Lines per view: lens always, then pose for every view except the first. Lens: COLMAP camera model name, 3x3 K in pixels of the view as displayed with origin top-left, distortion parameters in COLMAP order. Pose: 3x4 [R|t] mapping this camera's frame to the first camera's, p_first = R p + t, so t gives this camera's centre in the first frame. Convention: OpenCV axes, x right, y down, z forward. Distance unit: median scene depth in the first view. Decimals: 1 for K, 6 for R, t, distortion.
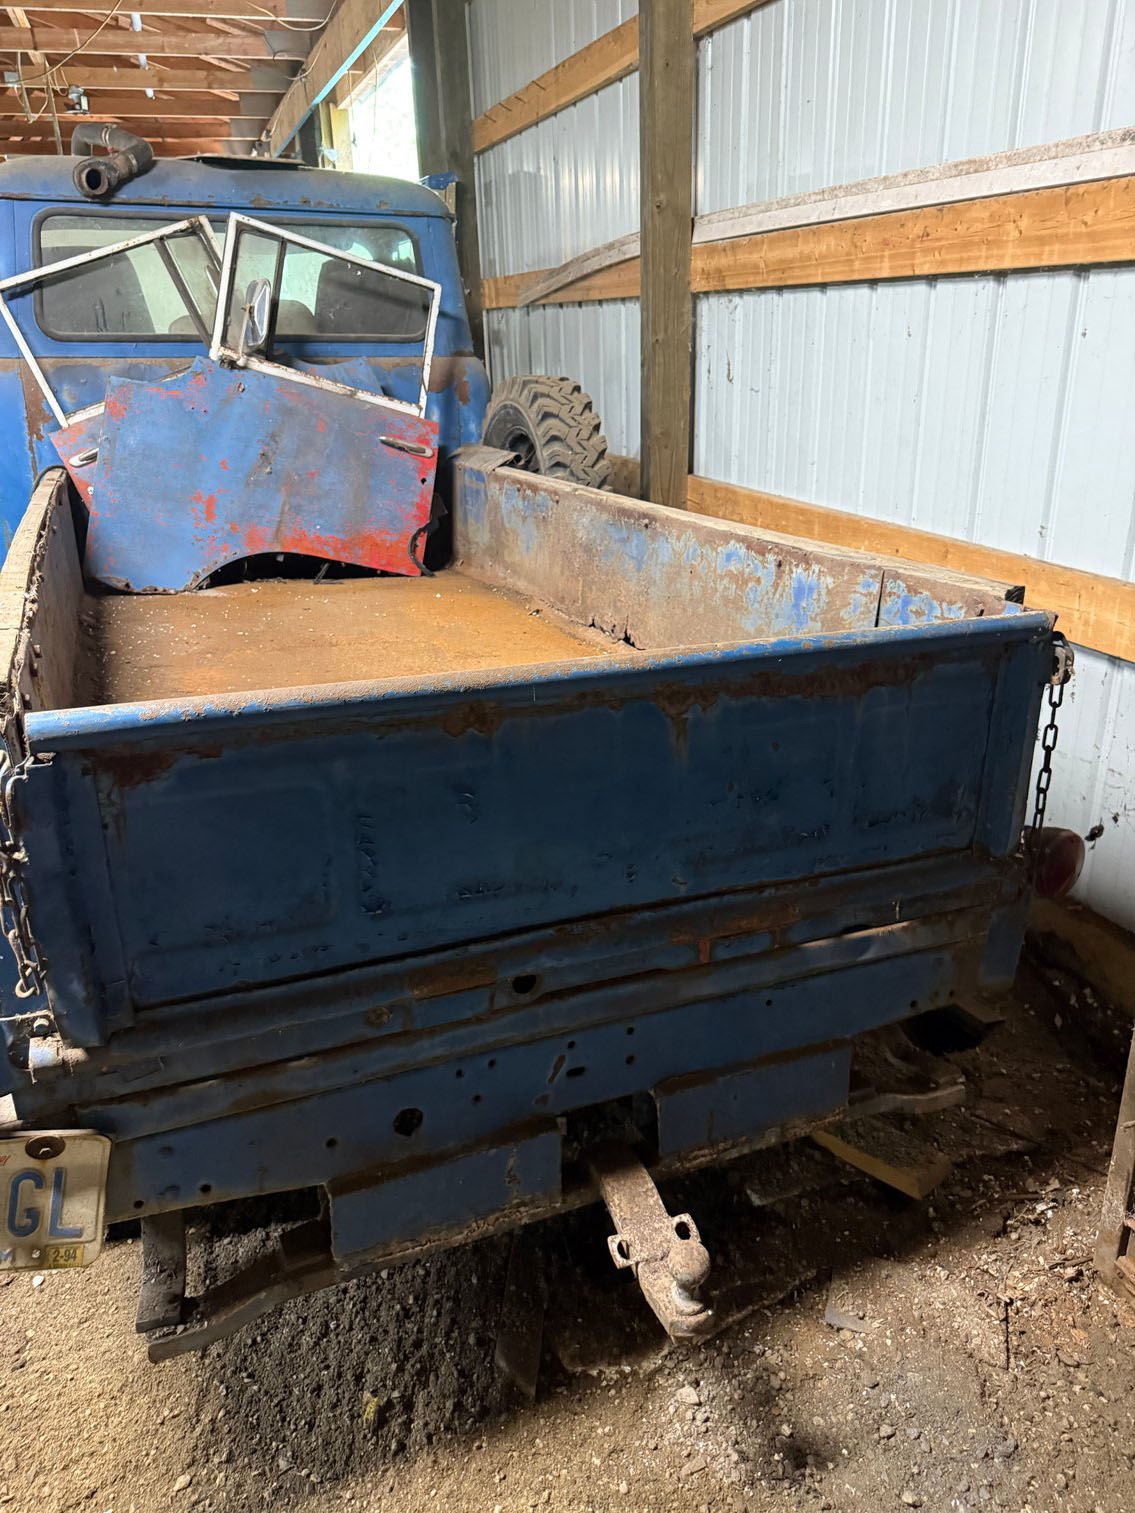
lens RADIAL K [[1092.9, 0, 564.9], [0, 1092.9, 752.4], [0, 0, 1]] dist [0.047446, -0.066289]
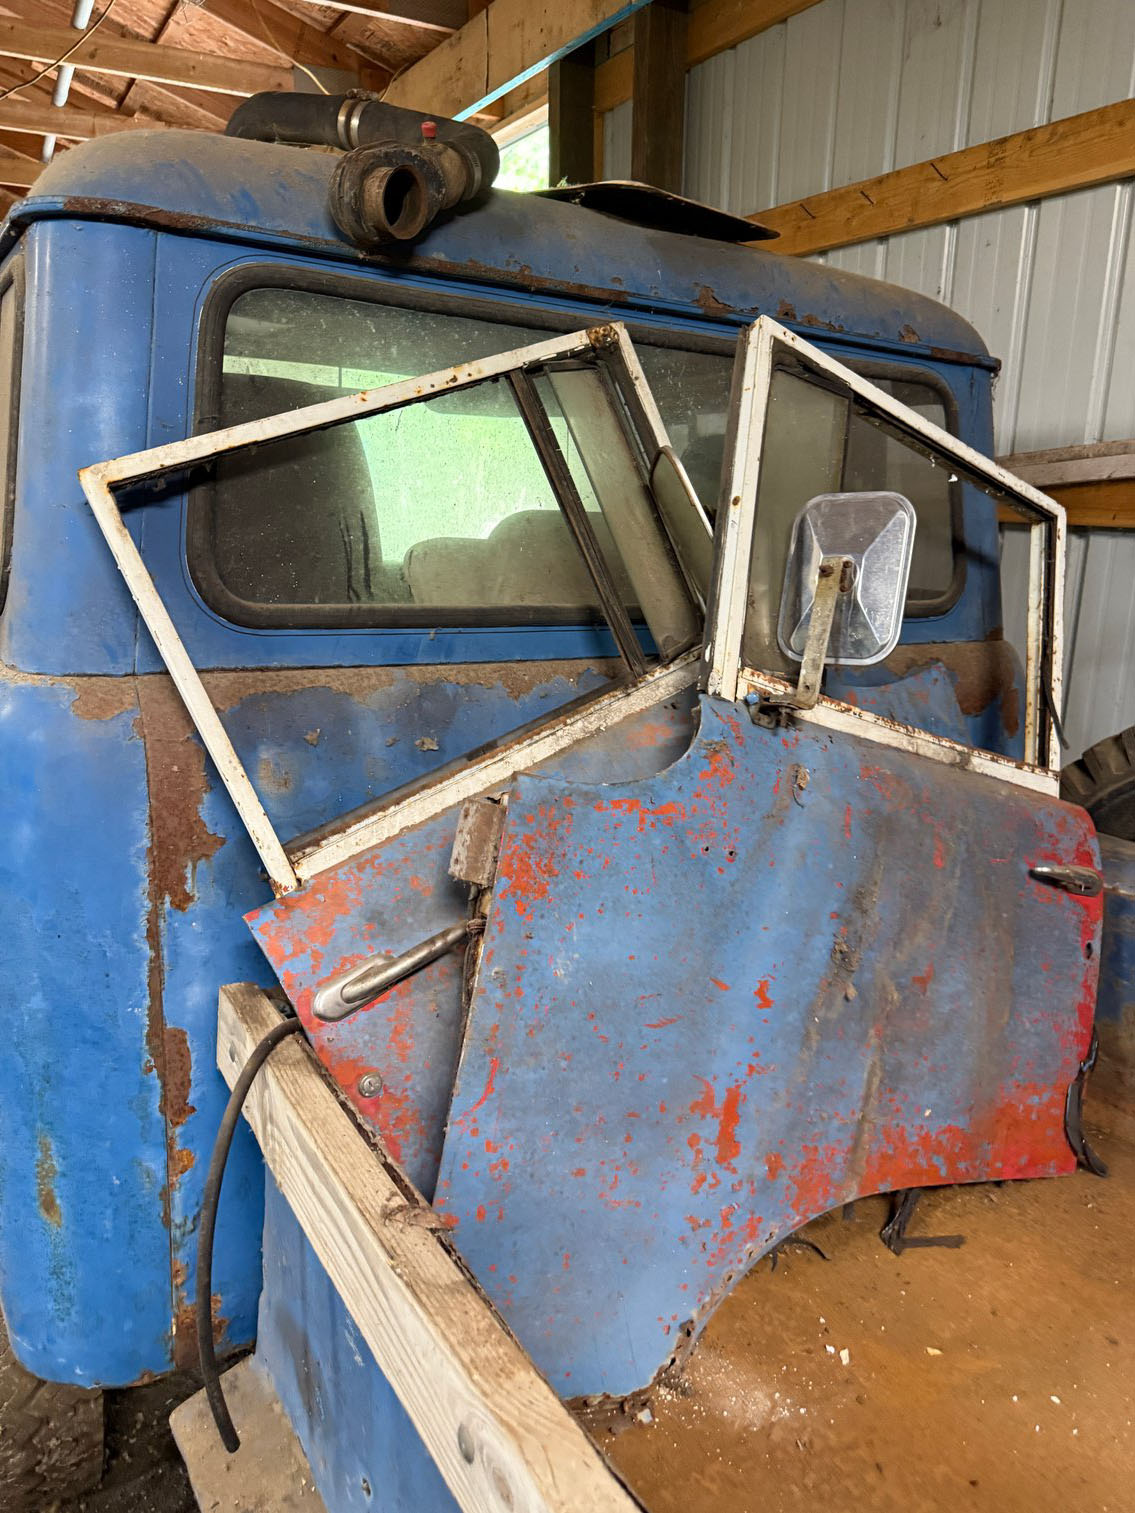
lens RADIAL K [[1092.9, 0, 562.4], [0, 1092.9, 752.3], [0, 0, 1]] dist [0.047446, -0.066289]
pose [[0.981790, 0.005515, 0.189892, -0.429322], [0.019274, 0.991528, -0.128452, -0.287918], [-0.188992, 0.129773, 0.973366, 0.648492]]
